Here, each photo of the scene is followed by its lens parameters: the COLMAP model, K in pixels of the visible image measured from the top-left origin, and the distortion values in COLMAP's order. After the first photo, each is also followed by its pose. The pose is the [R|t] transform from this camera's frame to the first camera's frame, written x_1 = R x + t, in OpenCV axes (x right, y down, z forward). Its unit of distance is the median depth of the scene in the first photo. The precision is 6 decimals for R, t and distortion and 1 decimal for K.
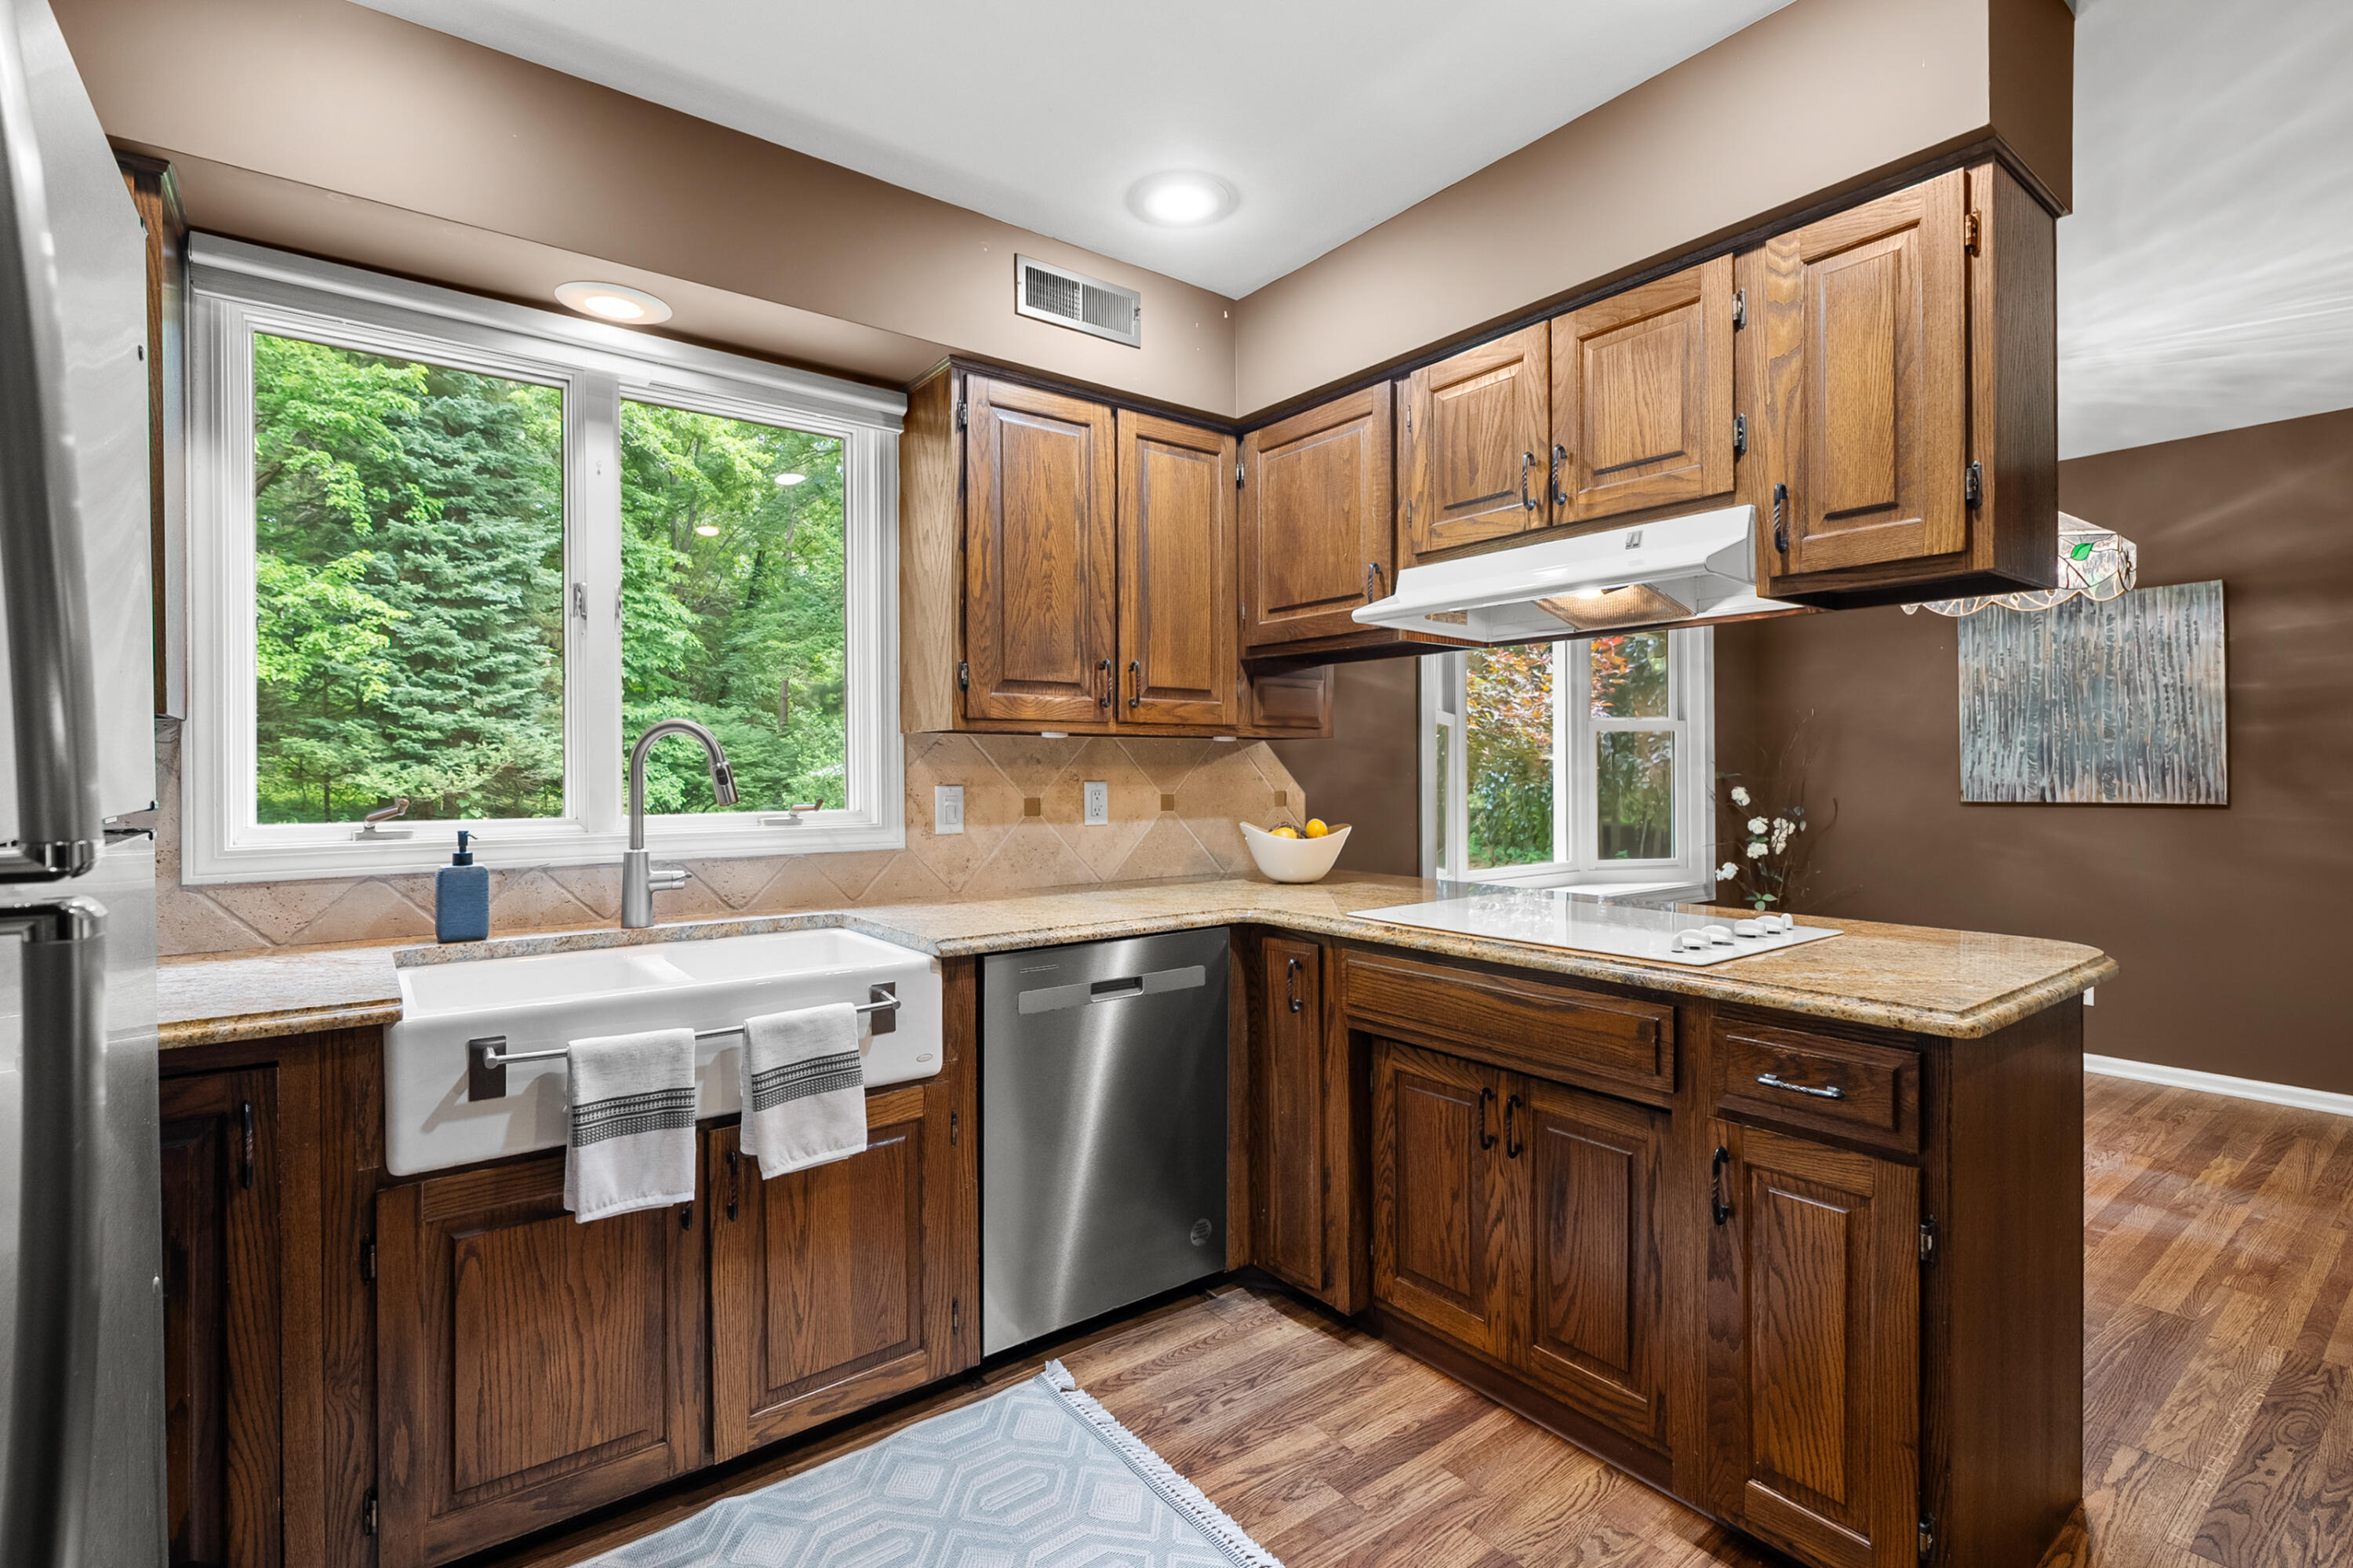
lens RADIAL K [[1075.6, 0, 1181.8], [0, 1075.6, 775.9], [0, 0, 1]] dist [-0.000553, -0.001256]
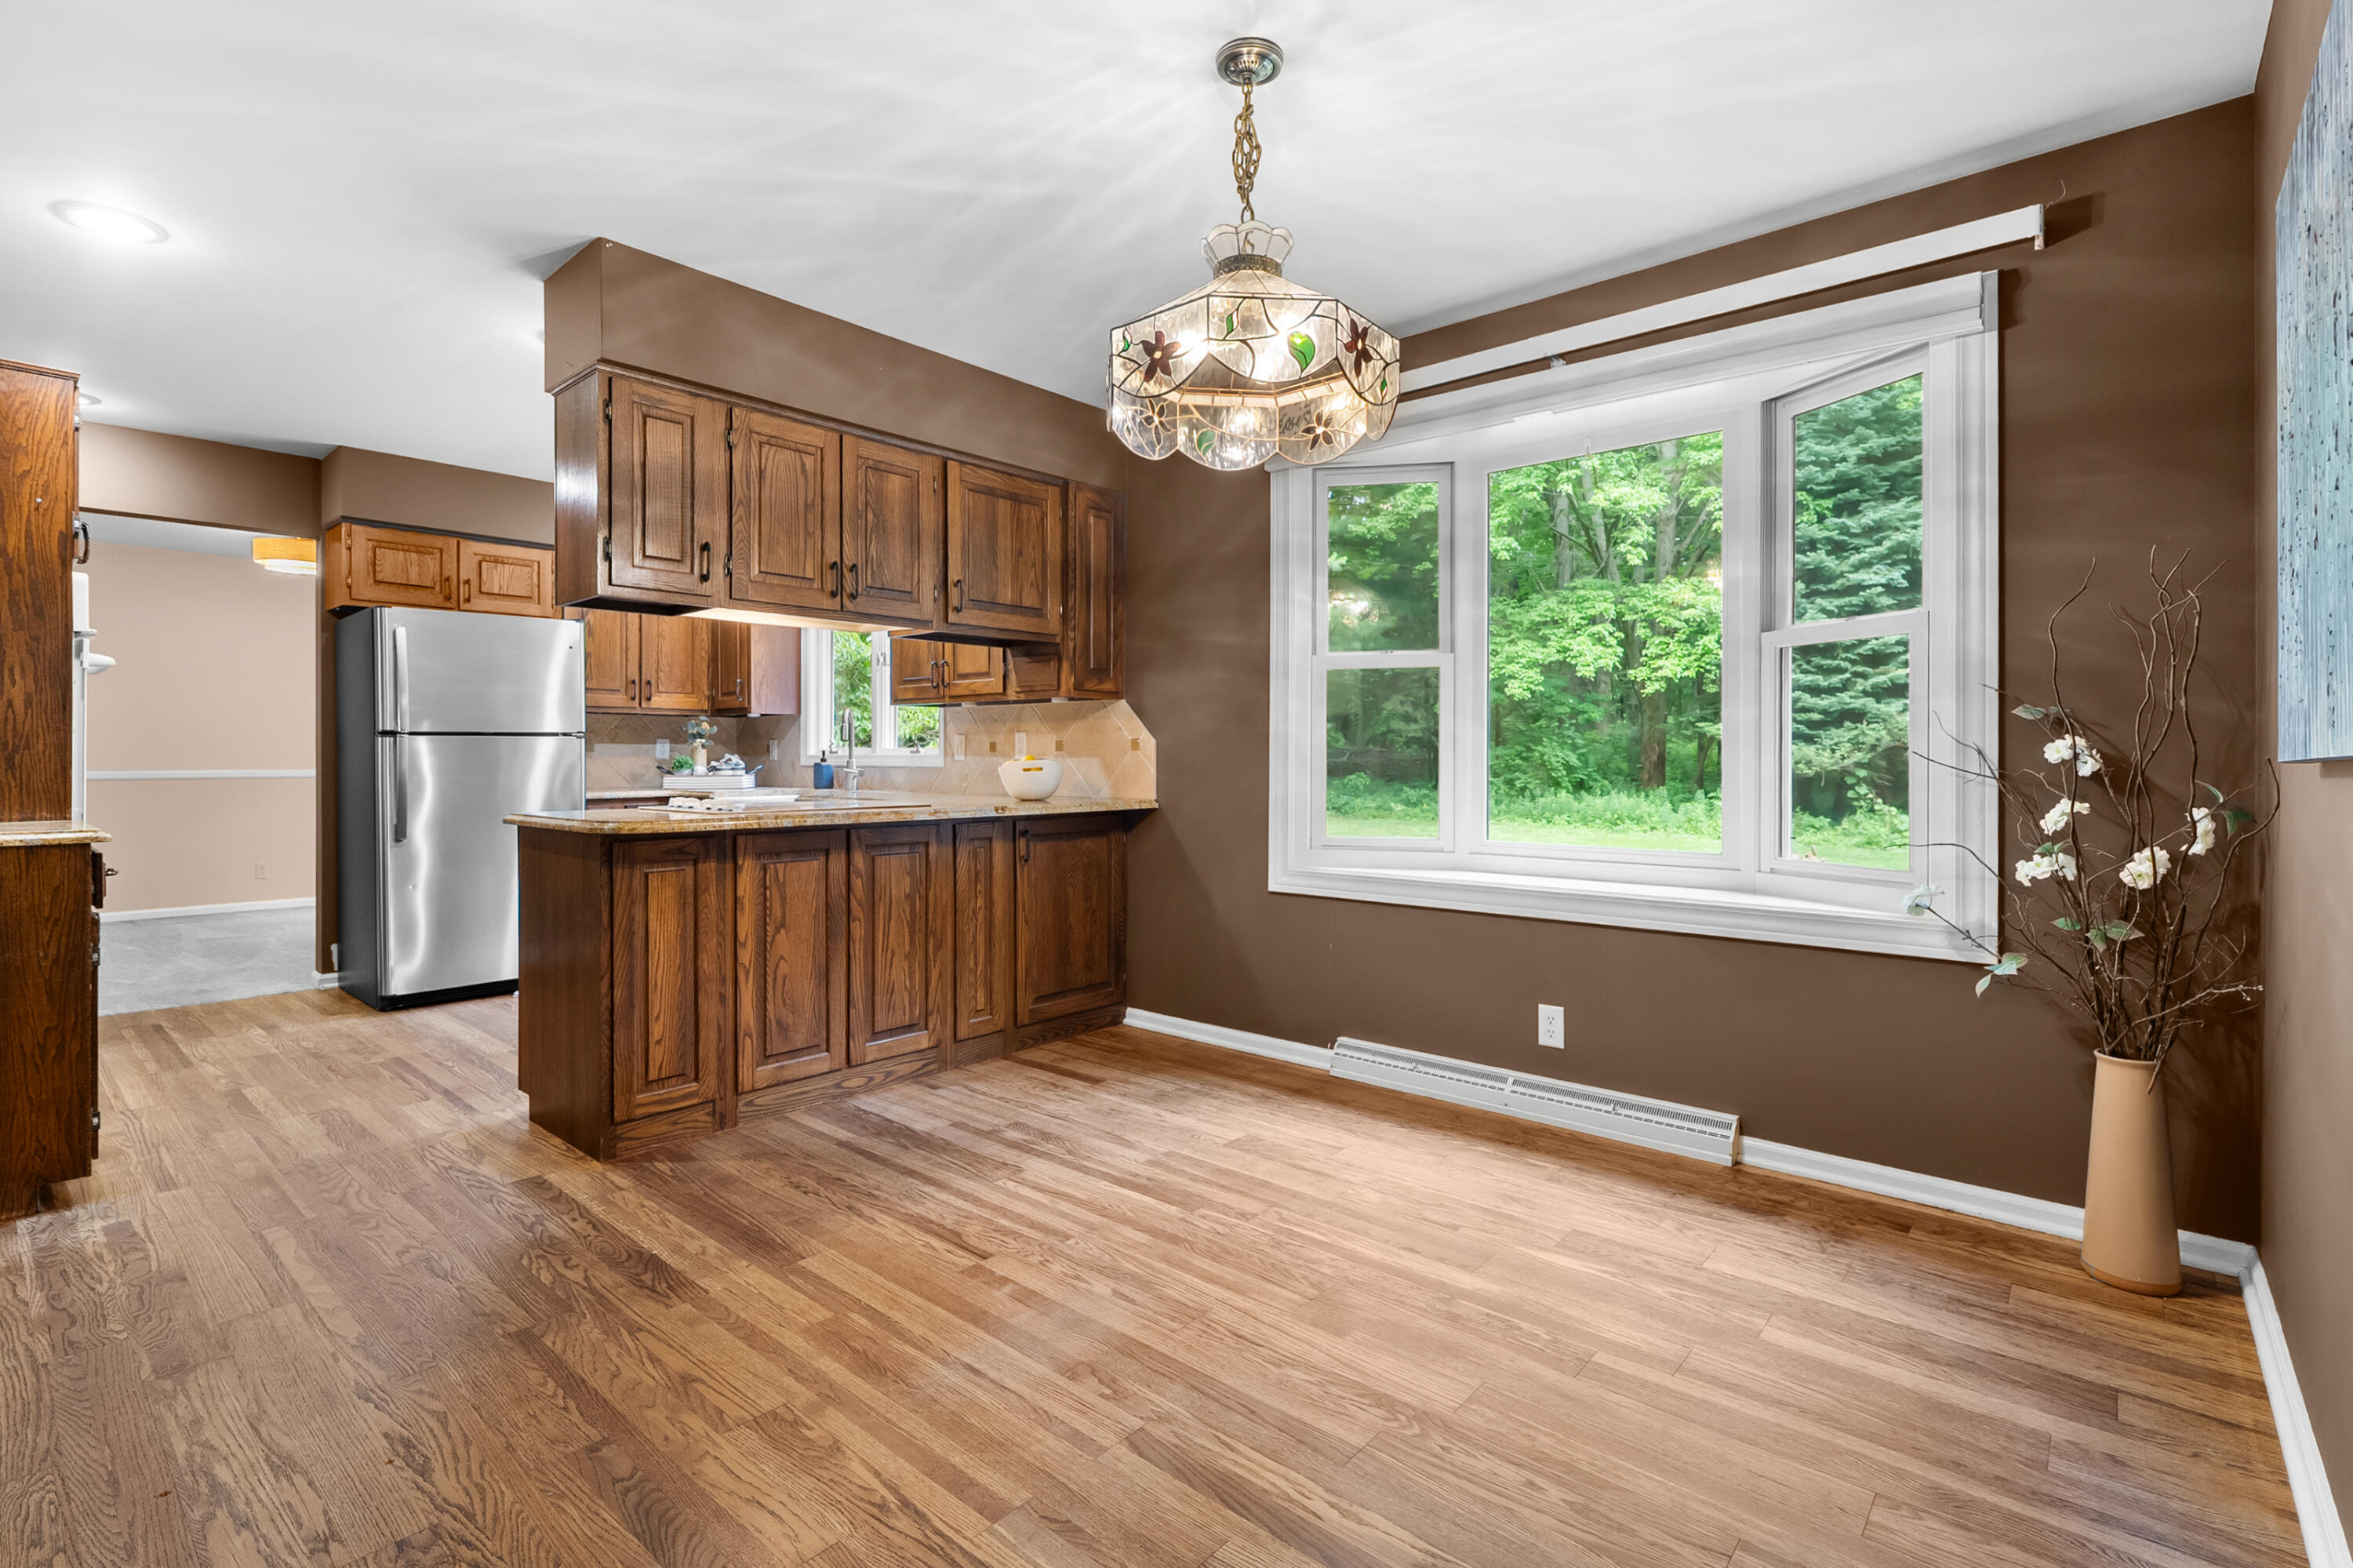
lens RADIAL K [[1075.6, 0, 1180.1], [0, 1075.6, 762.9], [0, 0, 1]] dist [-0.000553, -0.001256]
pose [[0.202914, 0.009714, -0.979148, 1.815124], [-0.008877, 0.999928, 0.008081, 0.043474], [0.979156, 0.007052, 0.202985, 1.071094]]
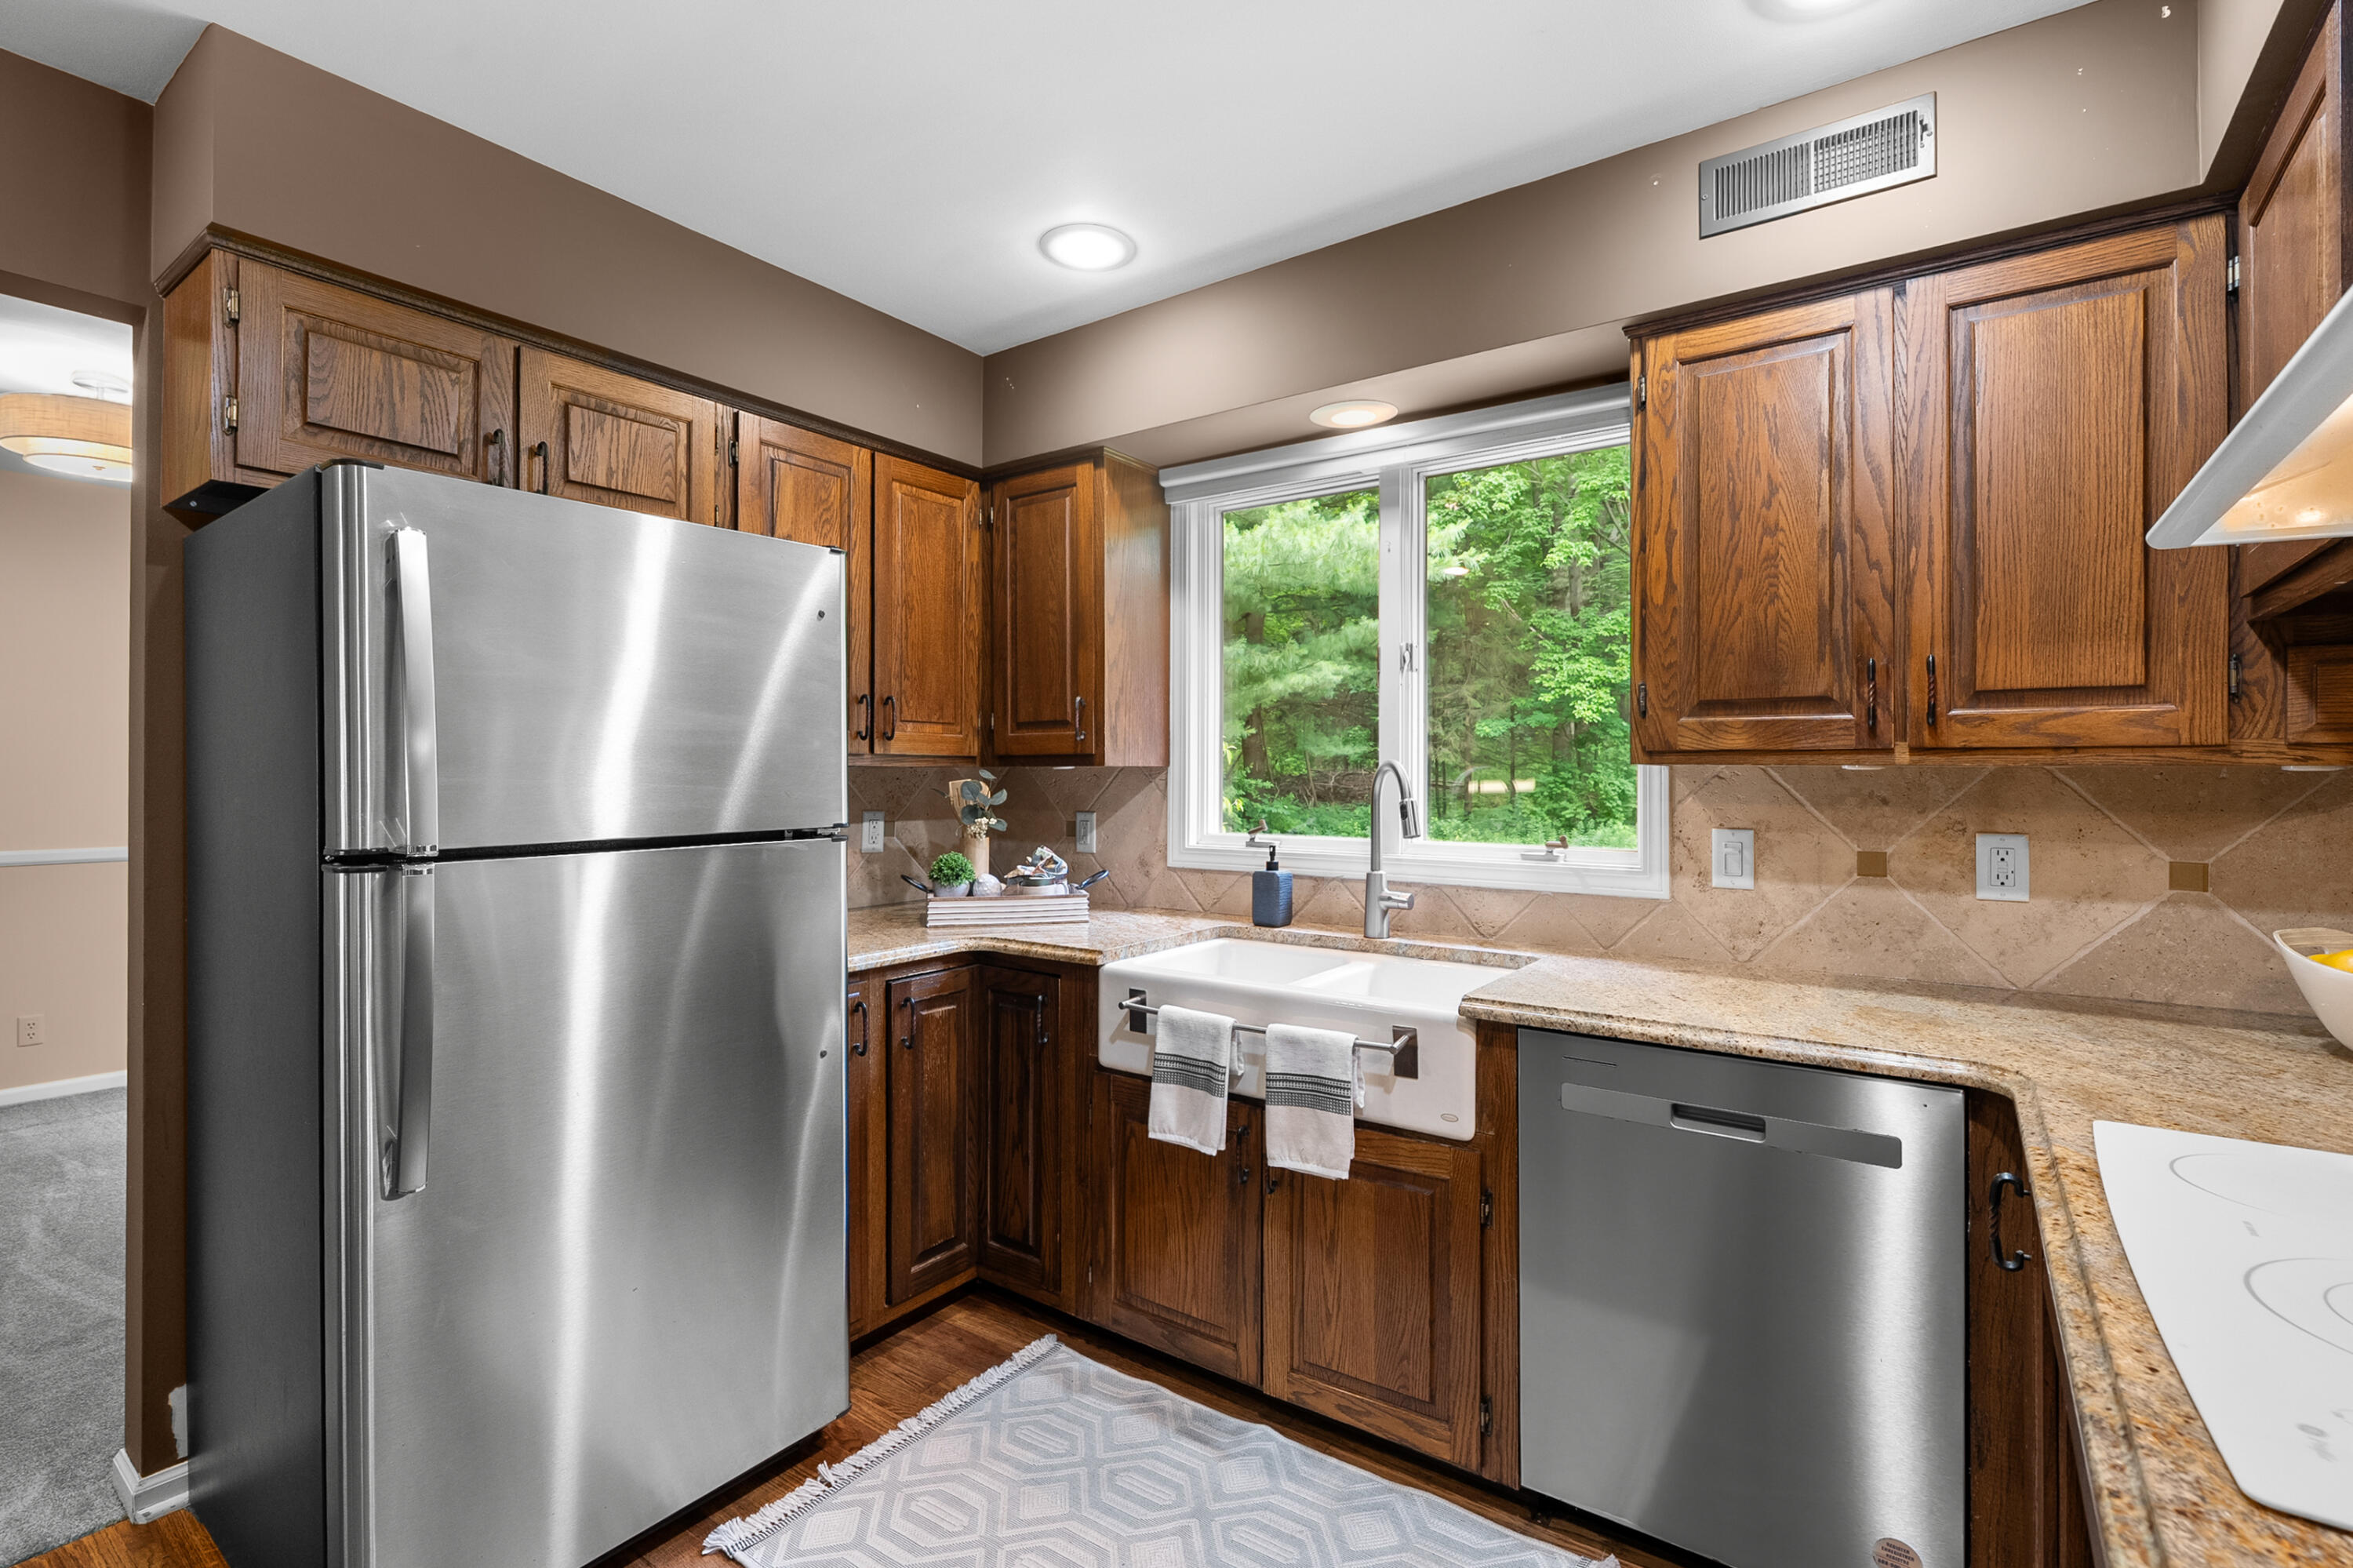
lens RADIAL K [[1075.6, 0, 1179.1], [0, 1075.6, 773.7], [0, 0, 1]] dist [-0.000553, -0.001256]
pose [[0.291772, 0.004786, -0.956476, 0.471295], [-0.011213, 0.999936, 0.001583, -0.031514], [0.956422, 0.010263, 0.291807, 0.389450]]
